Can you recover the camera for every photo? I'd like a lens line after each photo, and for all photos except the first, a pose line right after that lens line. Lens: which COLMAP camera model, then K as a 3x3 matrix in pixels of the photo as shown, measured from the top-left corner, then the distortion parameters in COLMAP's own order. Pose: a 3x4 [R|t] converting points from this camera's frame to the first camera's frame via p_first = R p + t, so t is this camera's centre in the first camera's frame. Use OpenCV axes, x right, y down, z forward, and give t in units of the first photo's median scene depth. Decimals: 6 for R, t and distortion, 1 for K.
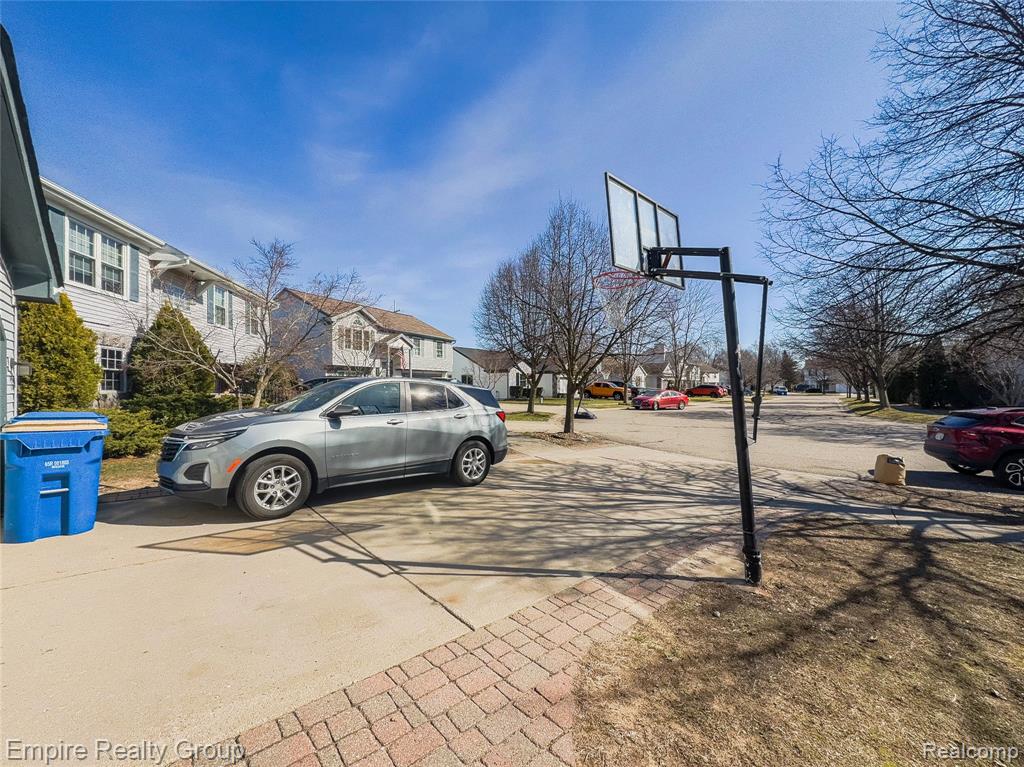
lens RADIAL K [[408.4, 0, 514.7], [0, 408.4, 382.1], [0, 0, 1]] dist [0.000167, 0.000144]
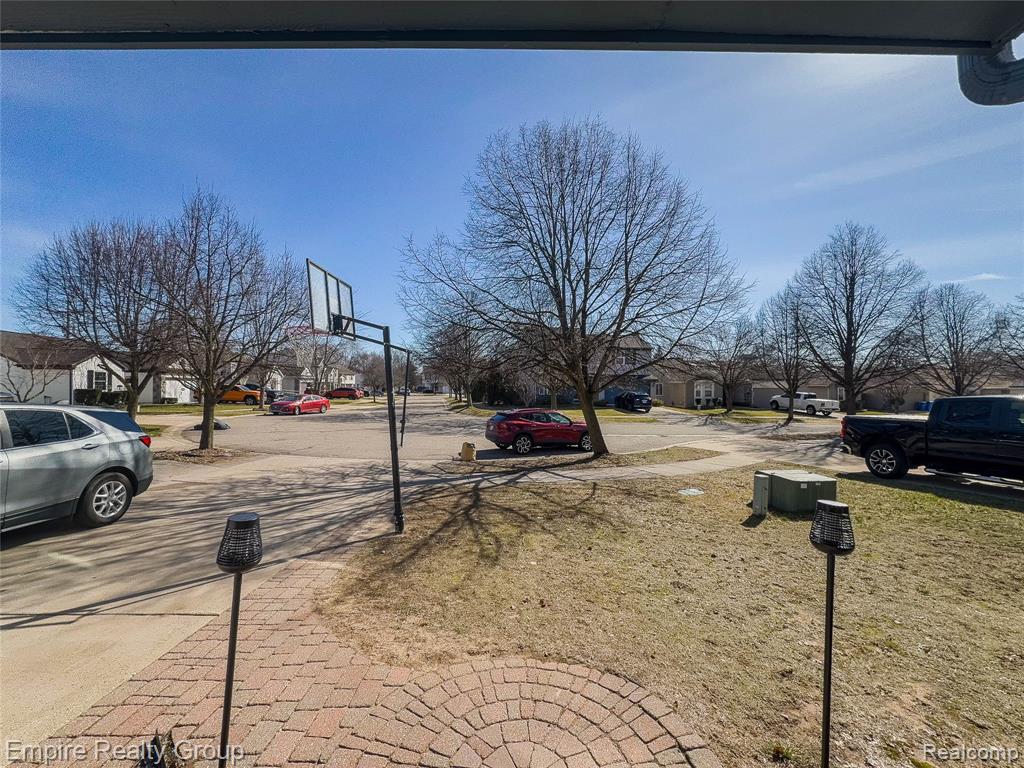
lens RADIAL K [[408.4, 0, 514.7], [0, 408.4, 382.6], [0, 0, 1]] dist [0.000167, 0.000144]
pose [[0.666769, 0.014234, 0.745128, -0.152232], [-0.016504, 0.999854, -0.004331, -0.051828], [-0.745082, -0.009410, 0.666907, -0.198114]]
